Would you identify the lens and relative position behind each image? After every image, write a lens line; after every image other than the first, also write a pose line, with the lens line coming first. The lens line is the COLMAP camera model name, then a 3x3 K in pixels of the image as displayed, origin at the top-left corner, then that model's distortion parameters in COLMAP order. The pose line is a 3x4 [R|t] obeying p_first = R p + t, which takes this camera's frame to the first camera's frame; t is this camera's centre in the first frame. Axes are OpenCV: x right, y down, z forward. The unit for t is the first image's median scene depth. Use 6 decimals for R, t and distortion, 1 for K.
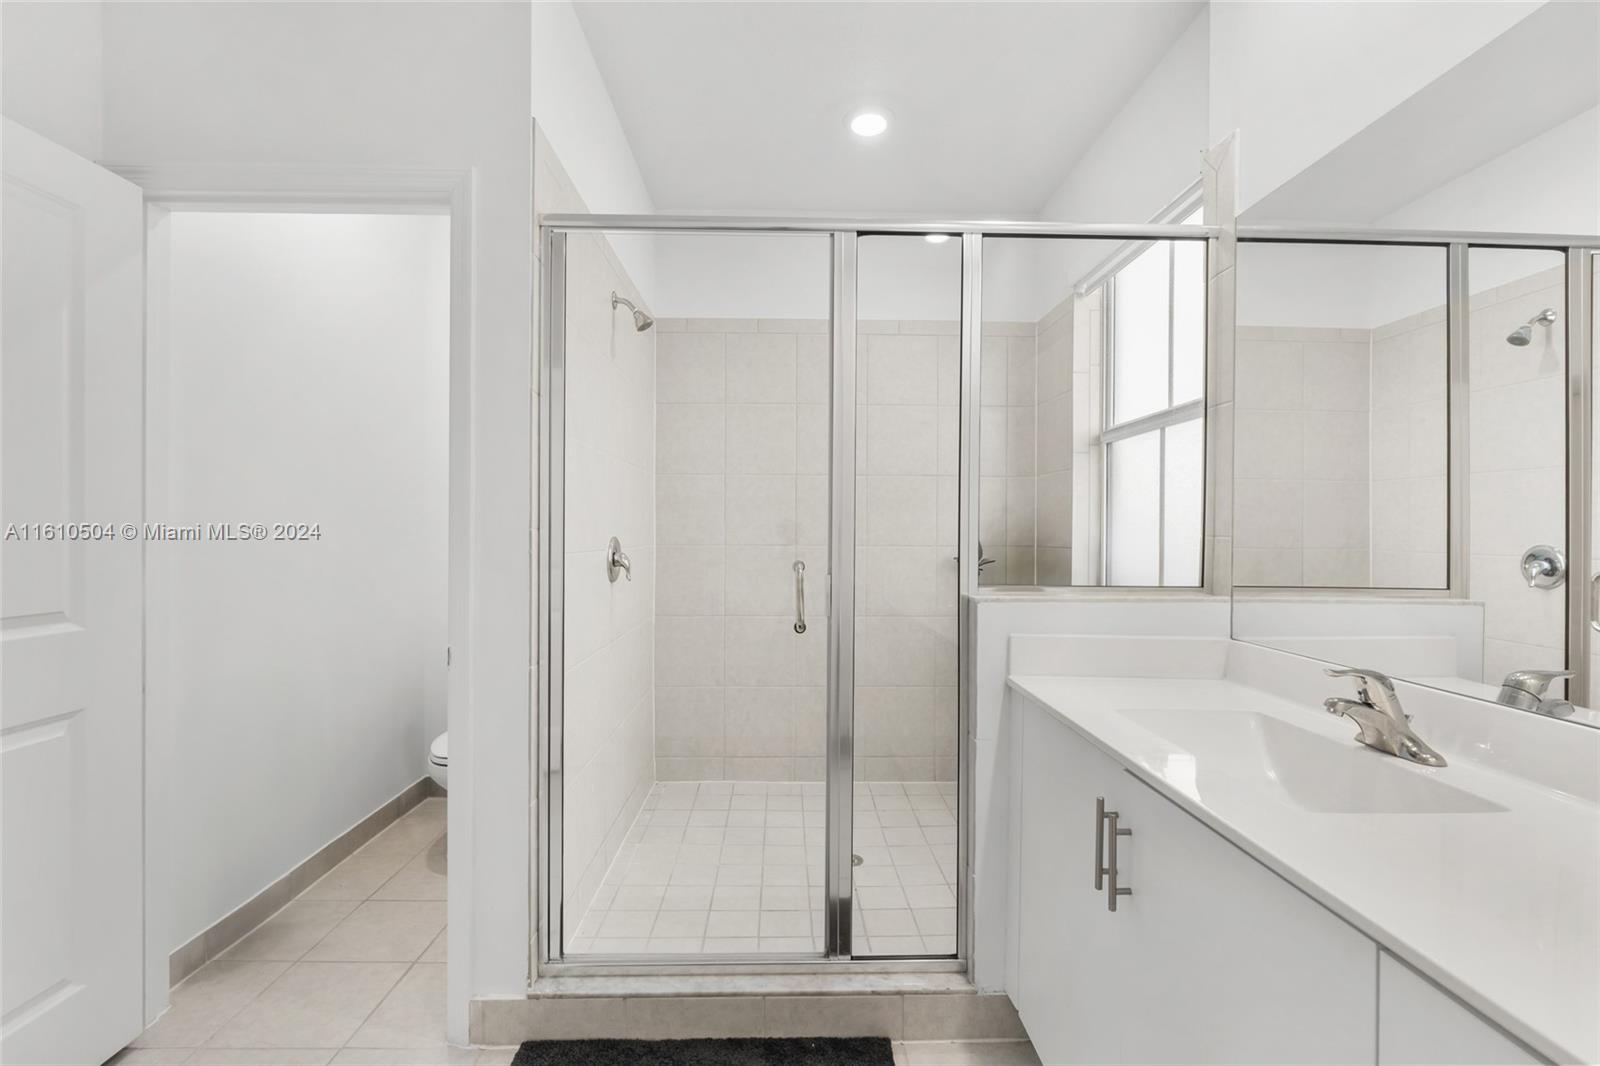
lens RADIAL K [[710.3, 0, 800.0], [0, 710.3, 533.0], [0, 0, 1]] dist [-0.000385, 0.000010]
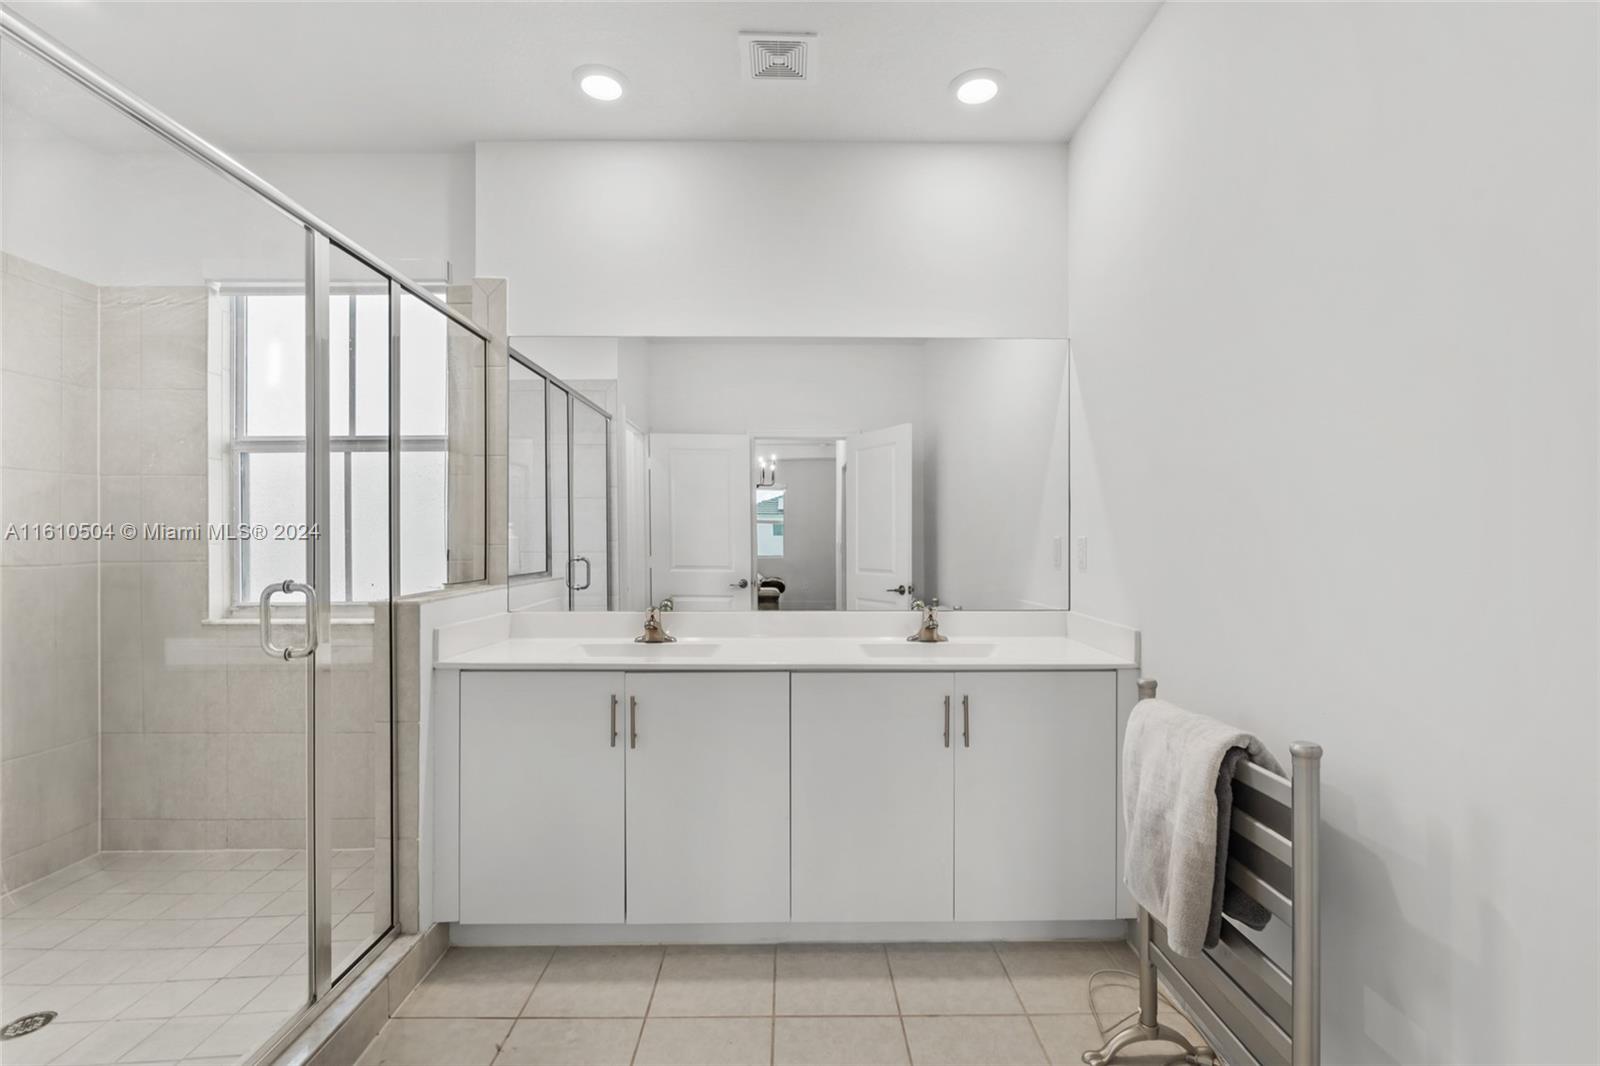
lens RADIAL K [[710.3, 0, 800.0], [0, 710.3, 533.0], [0, 0, 1]] dist [-0.000385, 0.000010]
pose [[0.008859, 0.004003, 0.999953, -0.691863], [0.004415, 0.999982, -0.004042, -0.009755], [-0.999951, 0.004451, 0.008841, 0.271926]]
